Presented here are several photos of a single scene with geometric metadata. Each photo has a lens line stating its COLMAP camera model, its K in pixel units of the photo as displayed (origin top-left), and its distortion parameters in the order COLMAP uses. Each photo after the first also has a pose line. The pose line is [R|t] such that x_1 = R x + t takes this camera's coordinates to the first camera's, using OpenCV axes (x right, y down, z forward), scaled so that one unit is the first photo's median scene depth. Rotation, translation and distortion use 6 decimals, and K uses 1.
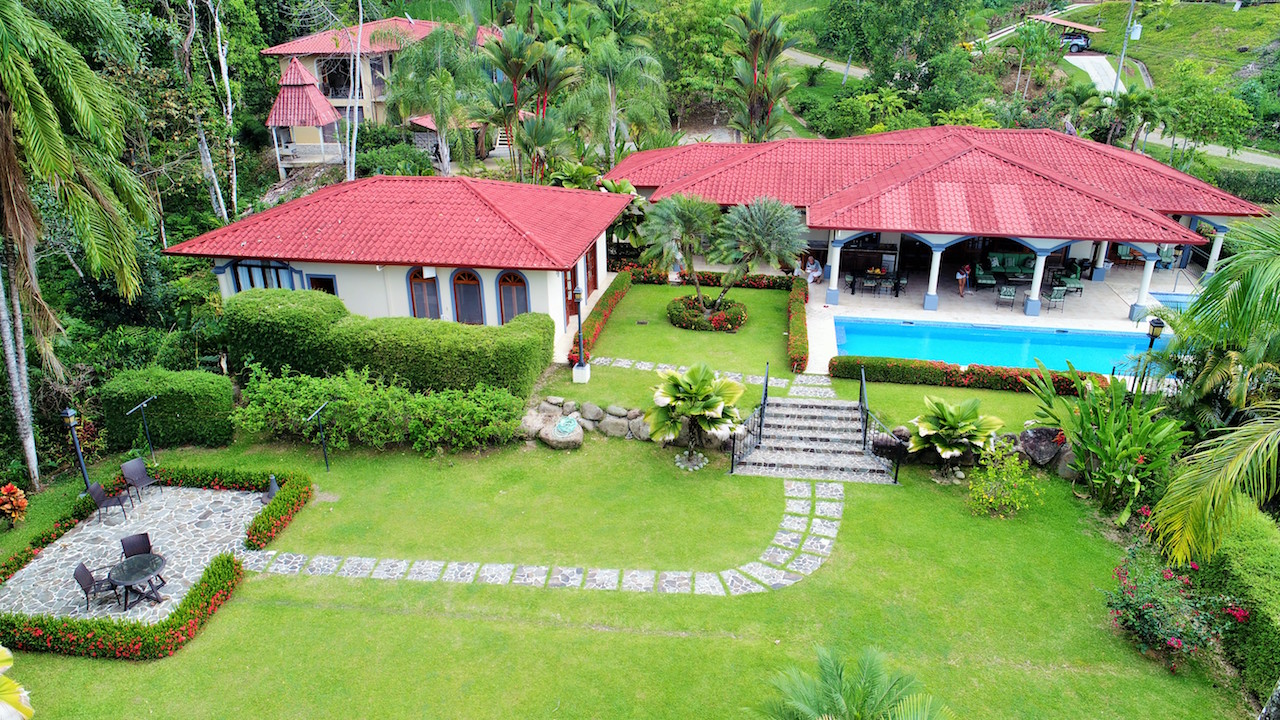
lens RADIAL K [[856.3, 0, 637.8], [0, 856.3, 357.6], [0, 0, 1]] dist [-0.003263, 0.001385]
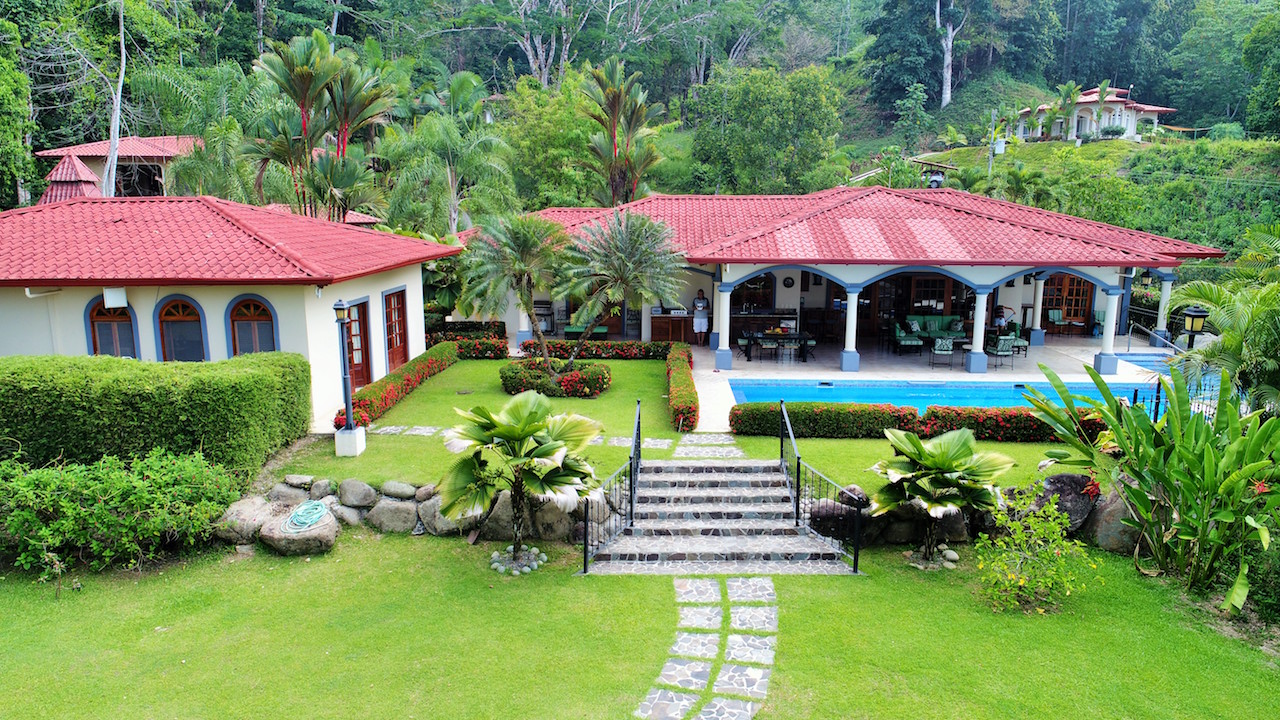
lens RADIAL K [[856.3, 0, 636.5], [0, 856.3, 355.7], [0, 0, 1]] dist [-0.003263, 0.001385]
pose [[0.990142, -0.018938, 0.138782, 0.063080], [0.048232, 0.976320, -0.210885, 0.110099], [-0.131502, 0.215500, 0.967609, 0.378307]]
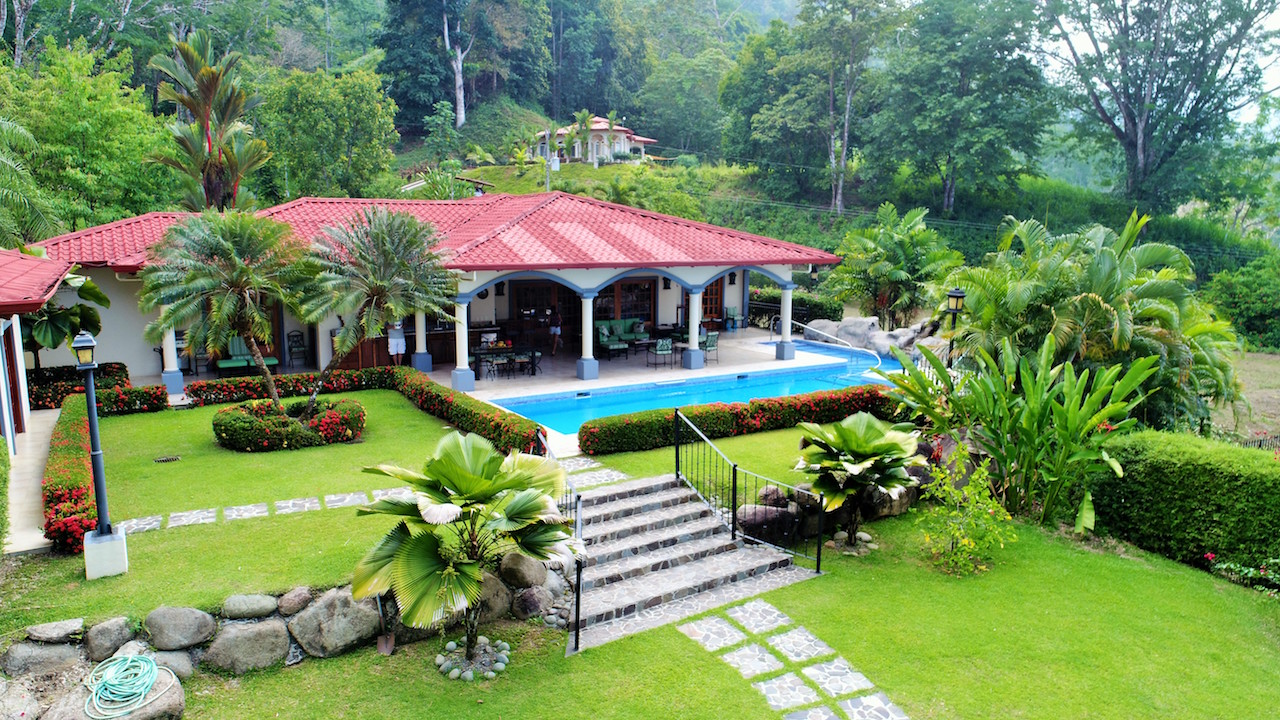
lens RADIAL K [[856.3, 0, 637.0], [0, 856.3, 360.0], [0, 0, 1]] dist [-0.003263, 0.001385]
pose [[0.744735, -0.097066, 0.660264, -0.151129], [0.248821, 0.958414, -0.139756, 0.055029], [-0.619240, 0.268368, 0.737916, 0.569910]]
